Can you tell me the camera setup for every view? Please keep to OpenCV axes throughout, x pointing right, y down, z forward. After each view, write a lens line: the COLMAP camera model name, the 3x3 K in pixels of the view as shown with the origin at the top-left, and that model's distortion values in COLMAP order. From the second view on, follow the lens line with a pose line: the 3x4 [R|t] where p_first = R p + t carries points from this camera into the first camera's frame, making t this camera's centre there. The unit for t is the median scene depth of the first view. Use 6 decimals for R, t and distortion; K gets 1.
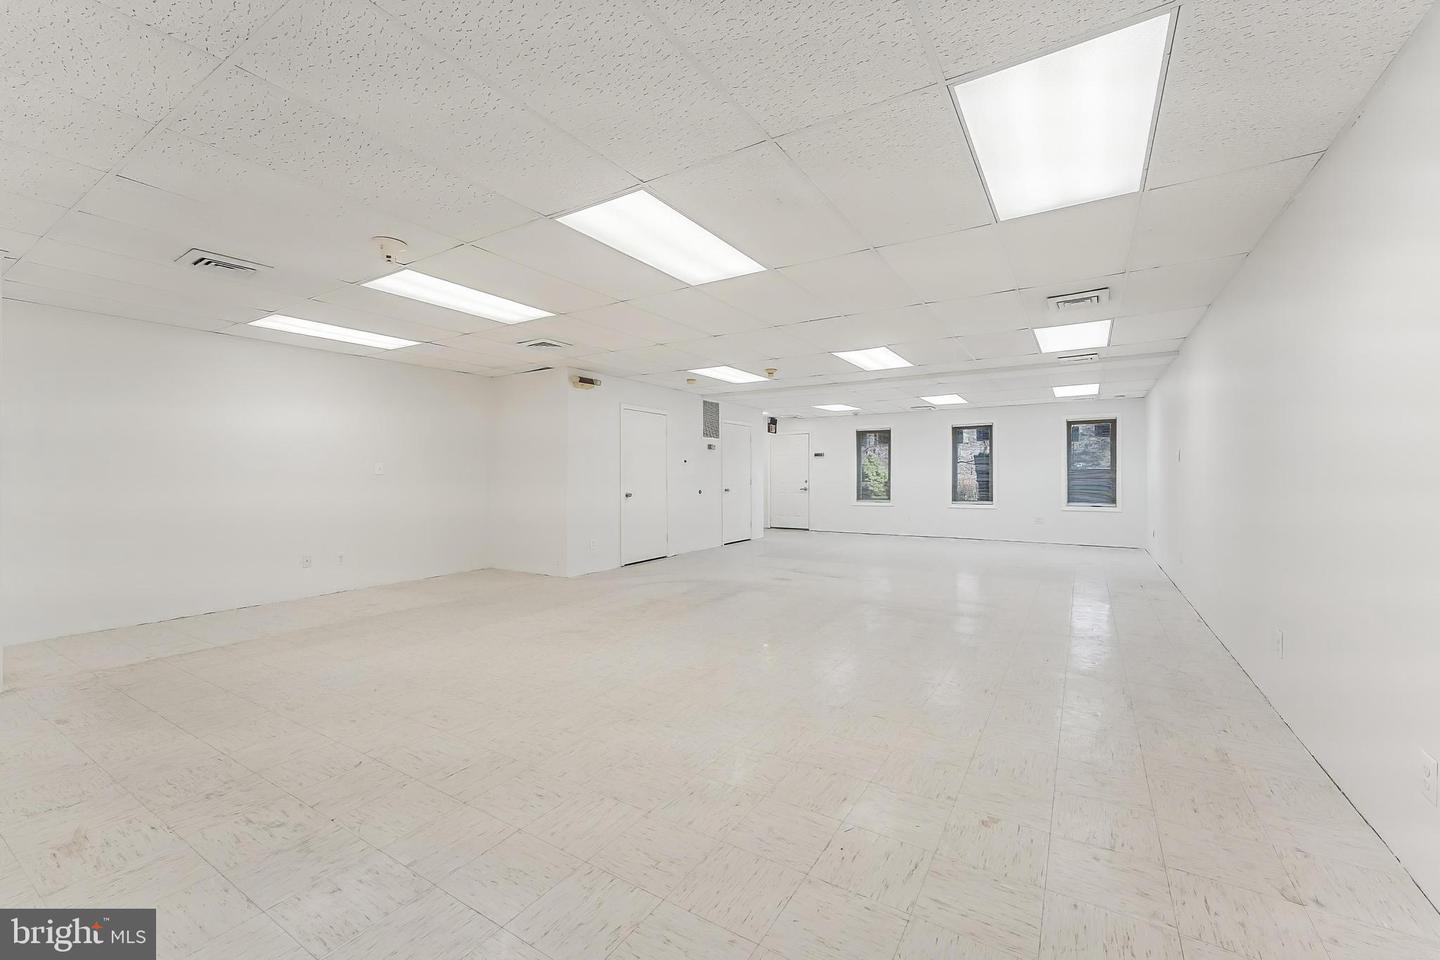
lens RADIAL K [[580.5, 0, 720.0], [0, 580.5, 480.0], [0, 0, 1]] dist [-0.000786, -0.000147]
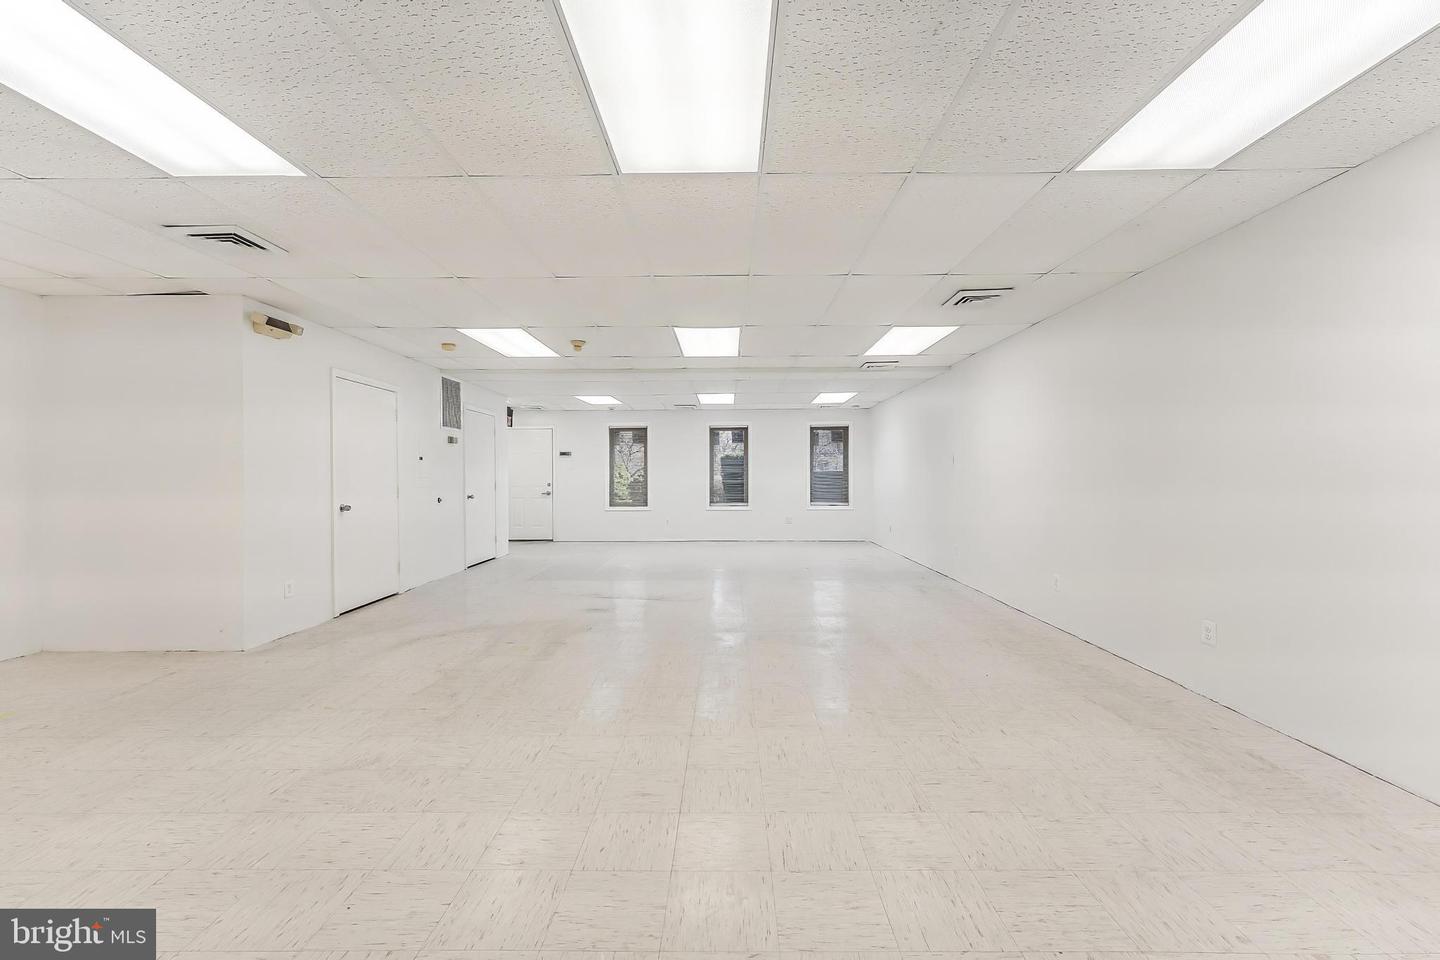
lens RADIAL K [[586.7, 0, 722.7], [0, 586.7, 477.7], [0, 0, 1]] dist [0.000770, 0.000162]
pose [[0.849731, -0.002360, 0.527212, -0.114814], [0.006118, 0.999967, -0.005384, -0.001815], [-0.527182, 0.007801, 0.849717, 0.163893]]
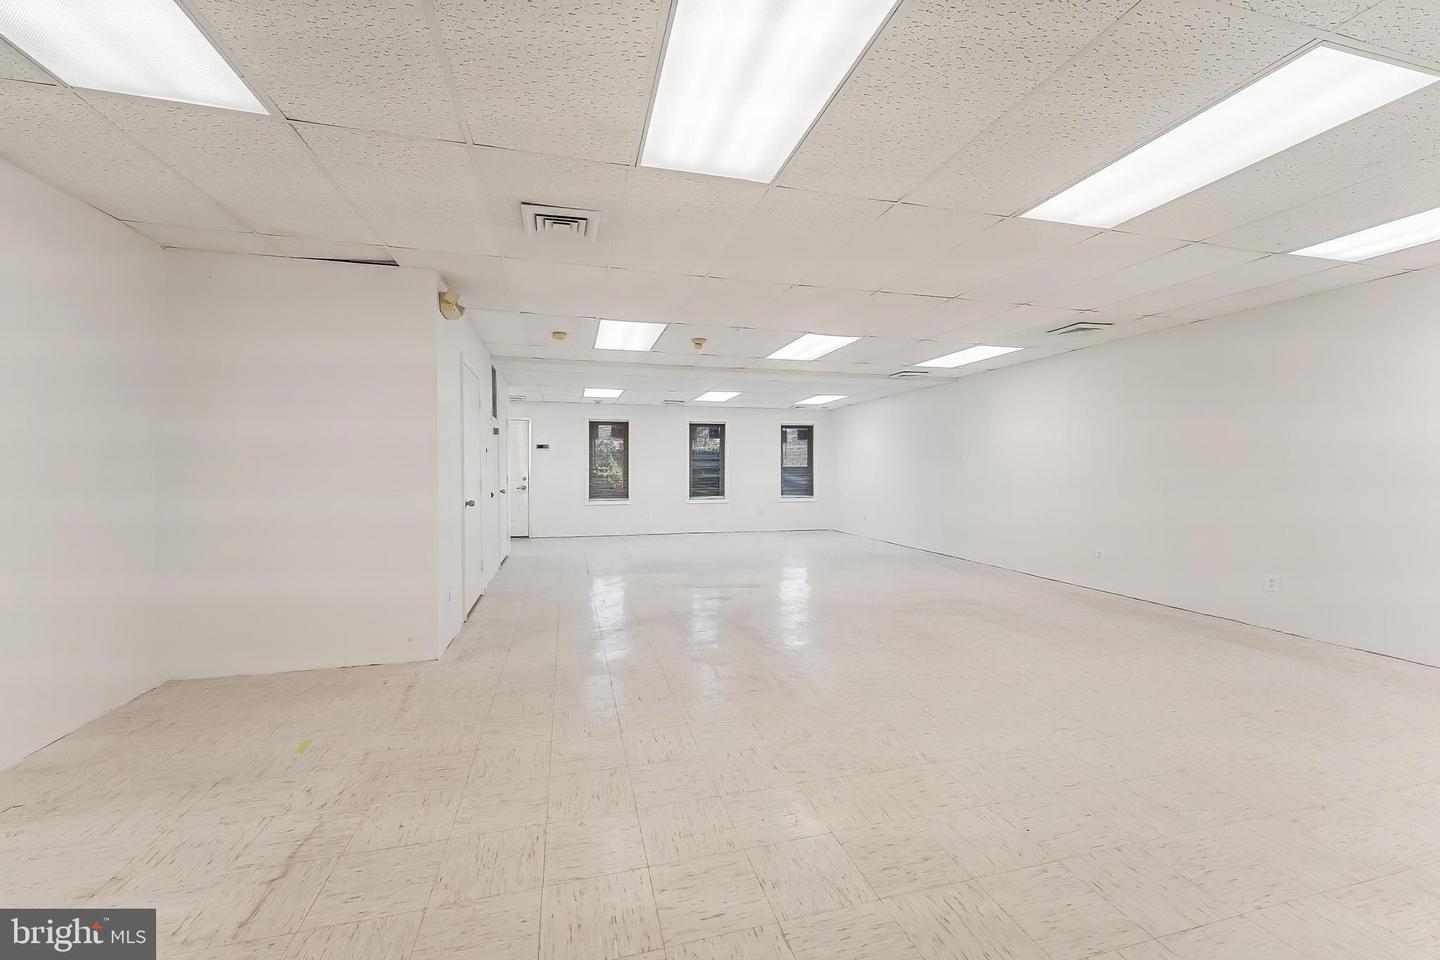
lens RADIAL K [[580.5, 0, 720.0], [0, 580.5, 480.0], [0, 0, 1]] dist [-0.000786, -0.000147]
pose [[0.674173, -0.009450, 0.738513, -0.341860], [0.004077, 0.999951, 0.009073, -0.002622], [-0.738562, -0.003105, 0.674178, 0.311962]]
